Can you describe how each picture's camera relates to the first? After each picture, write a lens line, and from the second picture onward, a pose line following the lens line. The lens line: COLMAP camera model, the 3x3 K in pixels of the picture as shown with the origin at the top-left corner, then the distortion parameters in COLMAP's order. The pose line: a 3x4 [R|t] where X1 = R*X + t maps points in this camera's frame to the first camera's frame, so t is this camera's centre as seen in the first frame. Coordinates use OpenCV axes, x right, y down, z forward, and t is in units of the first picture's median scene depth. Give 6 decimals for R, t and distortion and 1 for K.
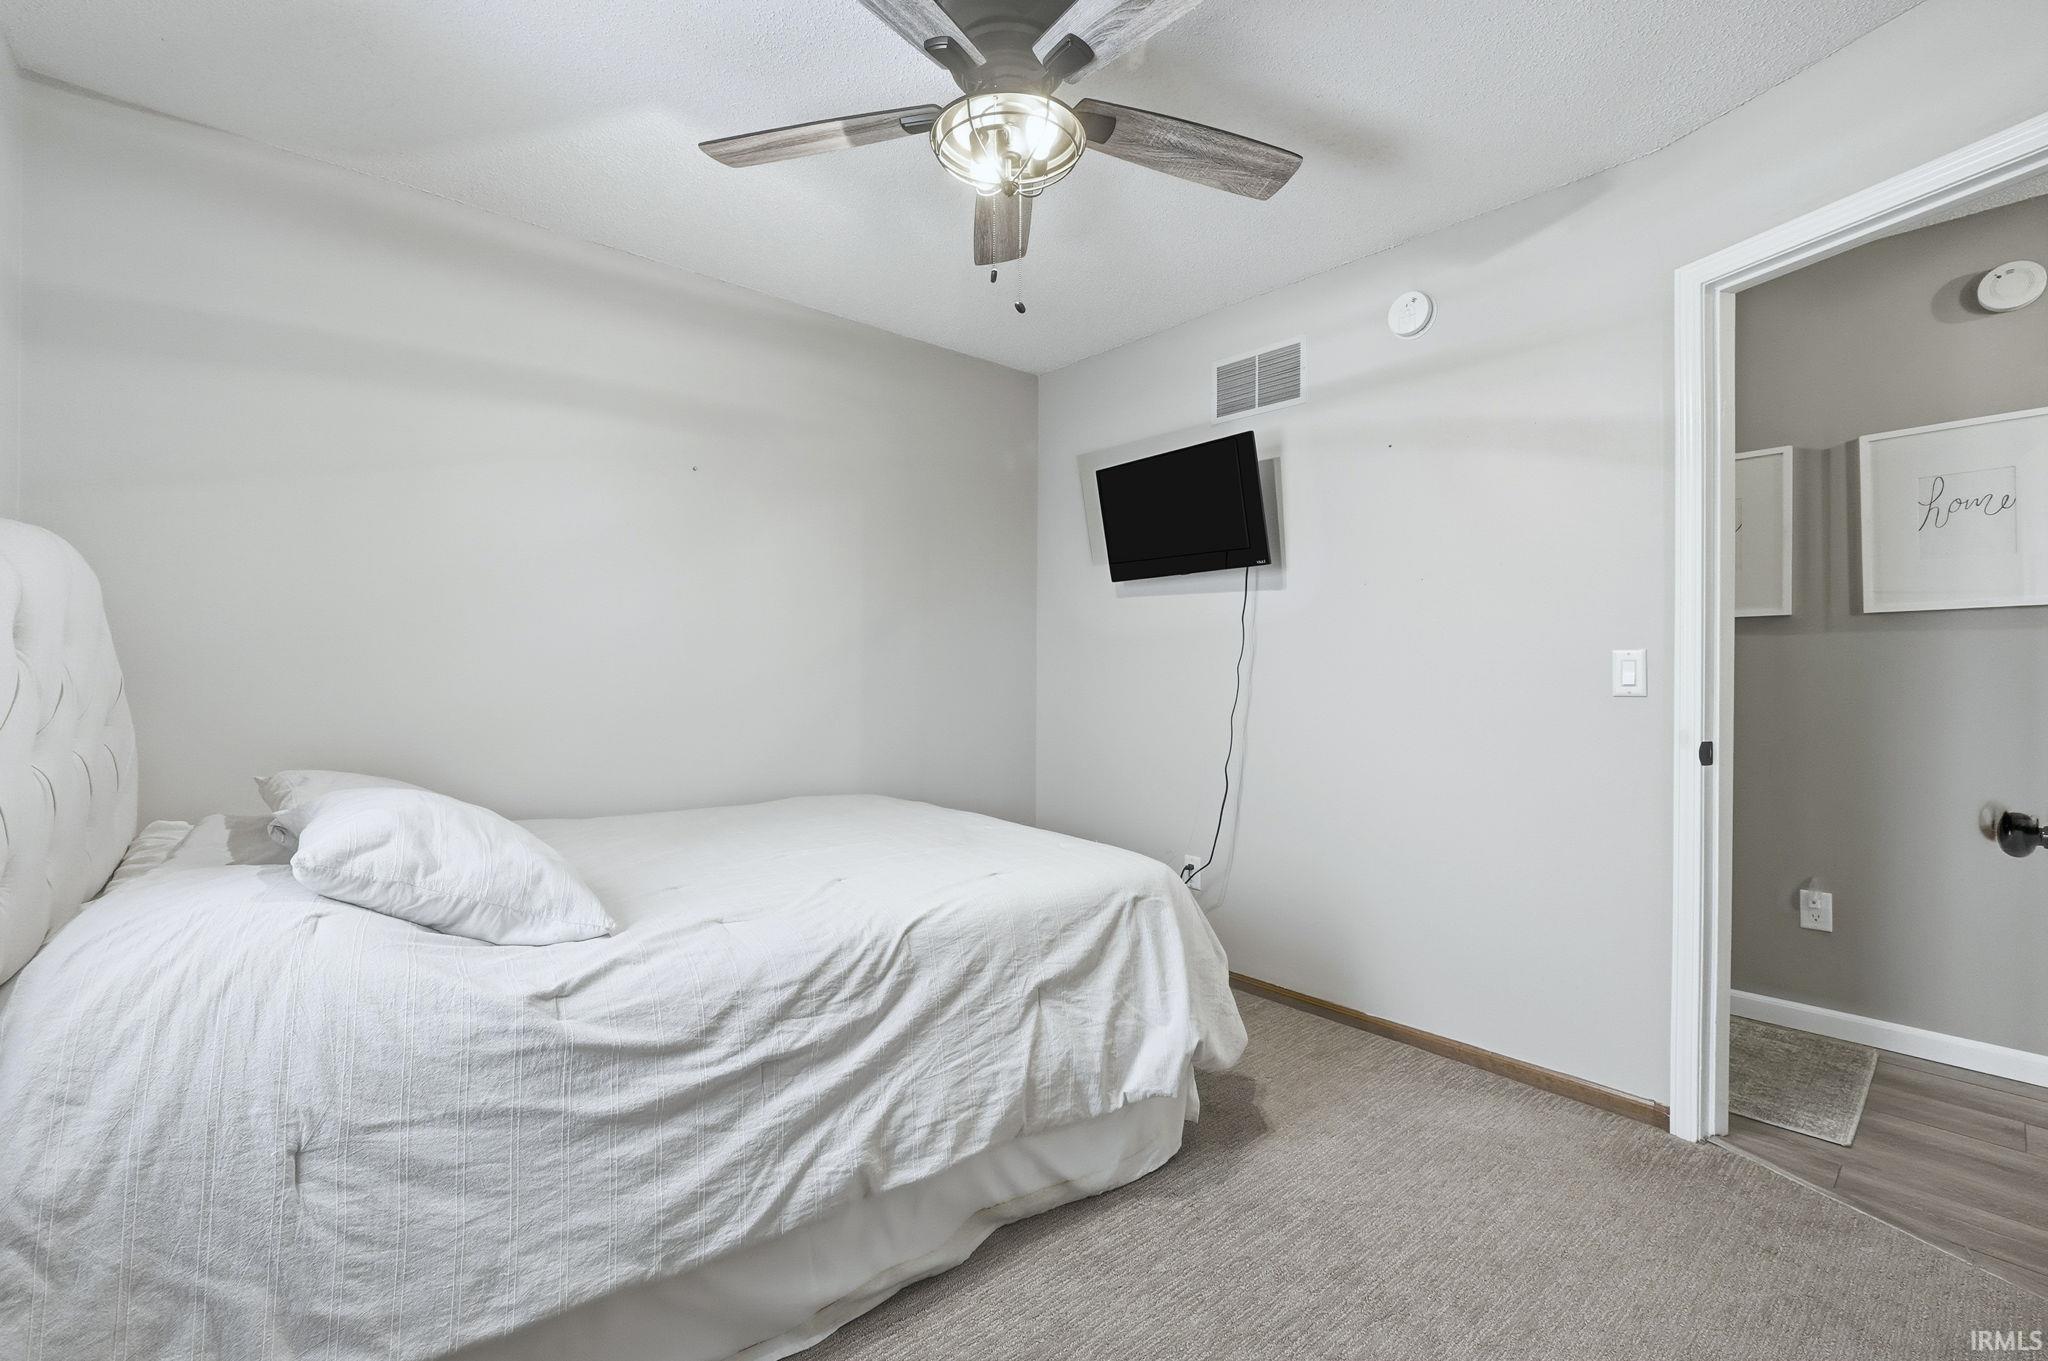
lens RADIAL K [[856.7, 0, 1015.5], [0, 856.7, 674.4], [0, 0, 1]] dist [-0.015144, 0.000343]
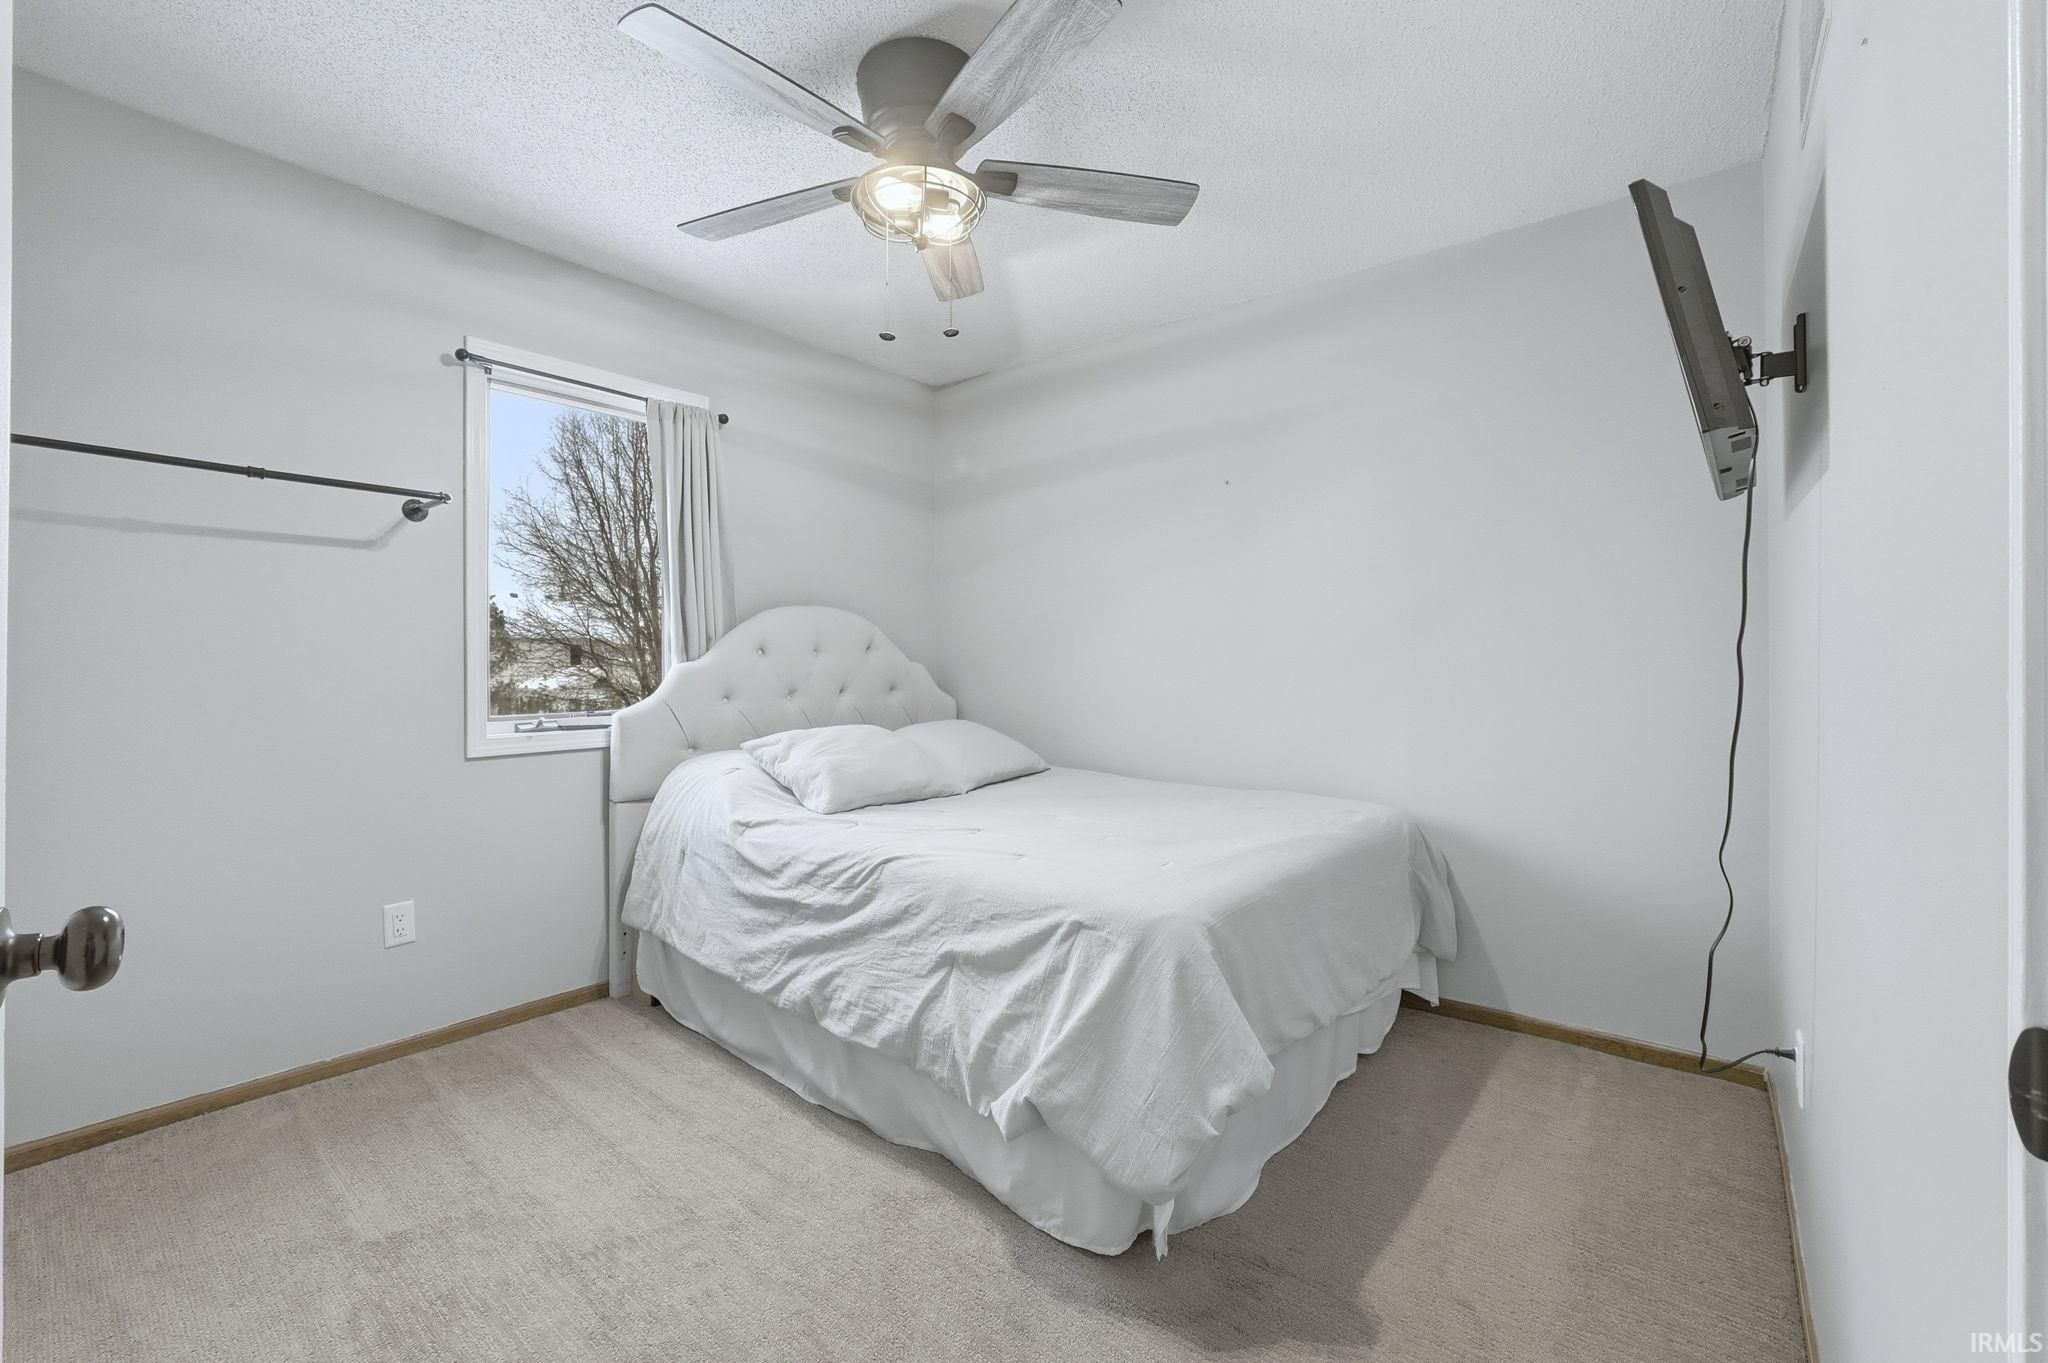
lens RADIAL K [[856.7, 0, 1015.5], [0, 856.7, 675.4], [0, 0, 1]] dist [-0.015144, 0.000343]
pose [[0.187348, 0.000396, -0.982294, 1.274374], [-0.004291, 0.999991, -0.000415, 0.017141], [0.982284, 0.004293, 0.187348, 1.015978]]
